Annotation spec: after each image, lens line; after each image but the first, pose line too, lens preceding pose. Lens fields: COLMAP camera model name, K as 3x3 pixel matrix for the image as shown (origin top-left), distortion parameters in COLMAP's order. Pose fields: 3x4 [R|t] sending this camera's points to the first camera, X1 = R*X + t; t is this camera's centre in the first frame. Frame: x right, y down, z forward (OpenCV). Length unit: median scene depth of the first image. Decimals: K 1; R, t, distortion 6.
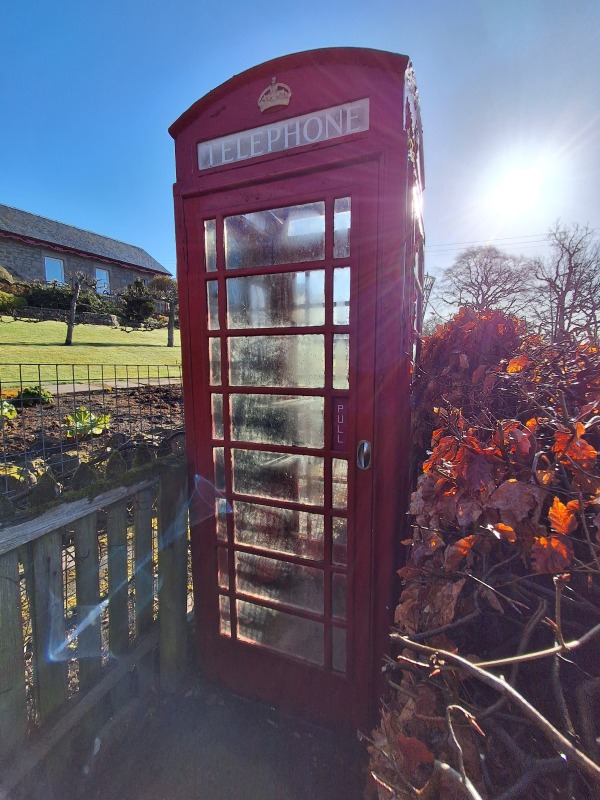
lens RADIAL K [[370.8, 0, 300.9], [0, 370.8, 402.3], [0, 0, 1]] dist [-0.002597, 0.000043]
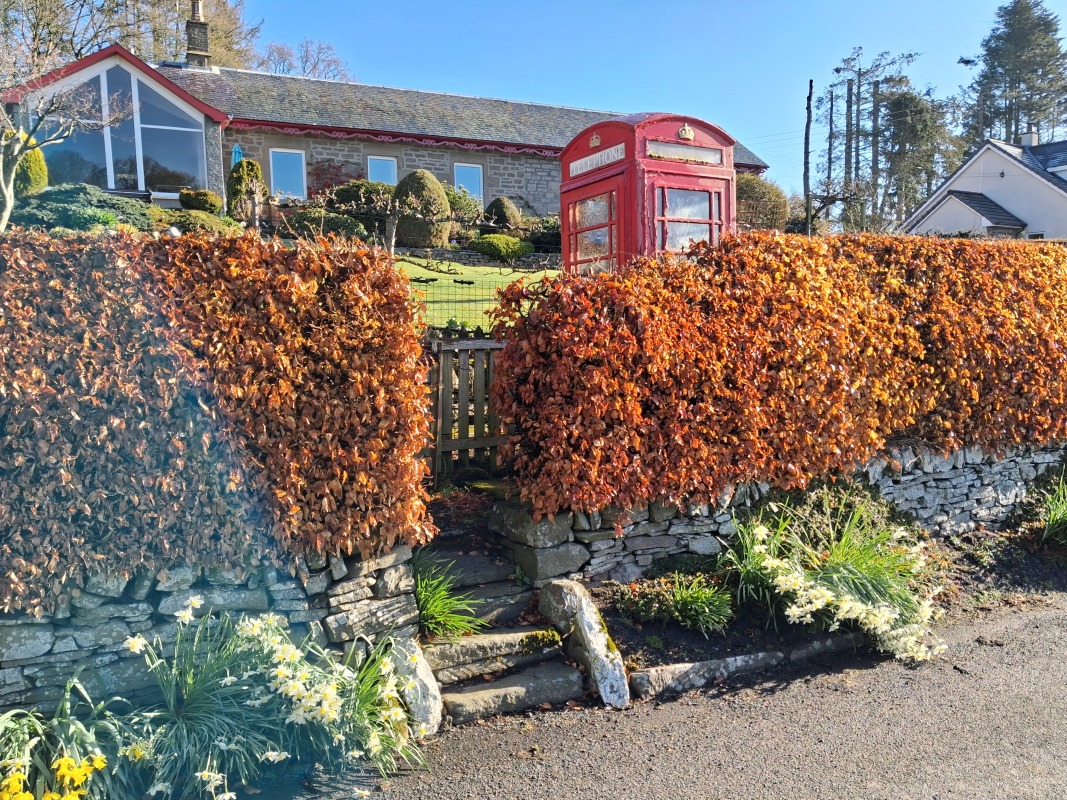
lens RADIAL K [[839.3, 0, 533.3], [0, 839.3, 400.0], [0, 0, 1]] dist [-0.004618, -0.000751]
pose [[0.795818, 0.016078, -0.605322, 2.203610], [-0.042191, 0.998690, -0.028943, 0.637785], [0.604064, 0.048572, 0.795455, -2.469942]]
